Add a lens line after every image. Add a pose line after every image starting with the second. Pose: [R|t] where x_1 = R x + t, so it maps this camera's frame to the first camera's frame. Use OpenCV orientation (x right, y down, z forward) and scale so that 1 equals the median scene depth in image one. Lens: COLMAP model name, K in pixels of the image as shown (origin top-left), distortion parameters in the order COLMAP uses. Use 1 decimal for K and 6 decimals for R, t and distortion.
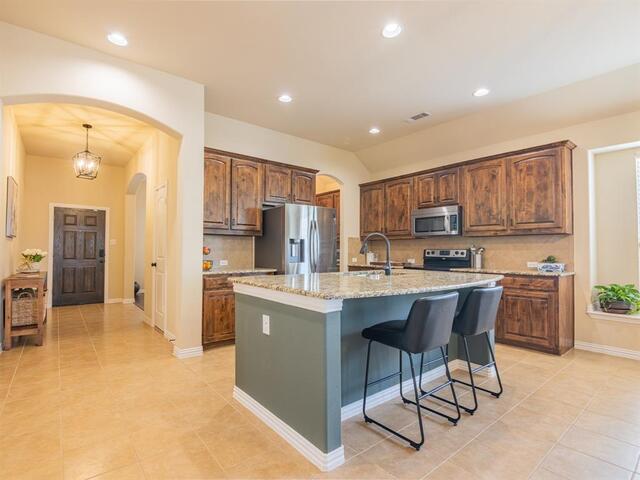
lens RADIAL K [[320.5, 0, 294.4], [0, 320.5, 240.8], [0, 0, 1]] dist [-0.000890, -0.000007]
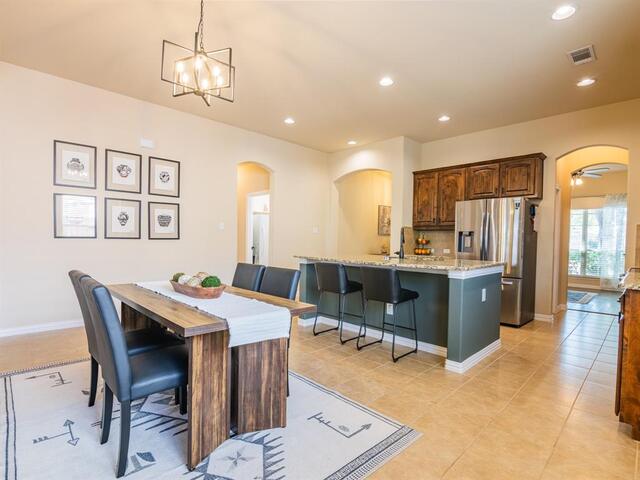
lens RADIAL K [[325.7, 0, 326.4], [0, 325.7, 244.1], [0, 0, 1]] dist [0.000394, 0.000318]
pose [[0.116121, 0.005292, -0.993221, 1.103168], [0.005739, 0.999966, 0.005999, 0.029539], [0.993219, -0.006397, 0.116086, 0.380513]]
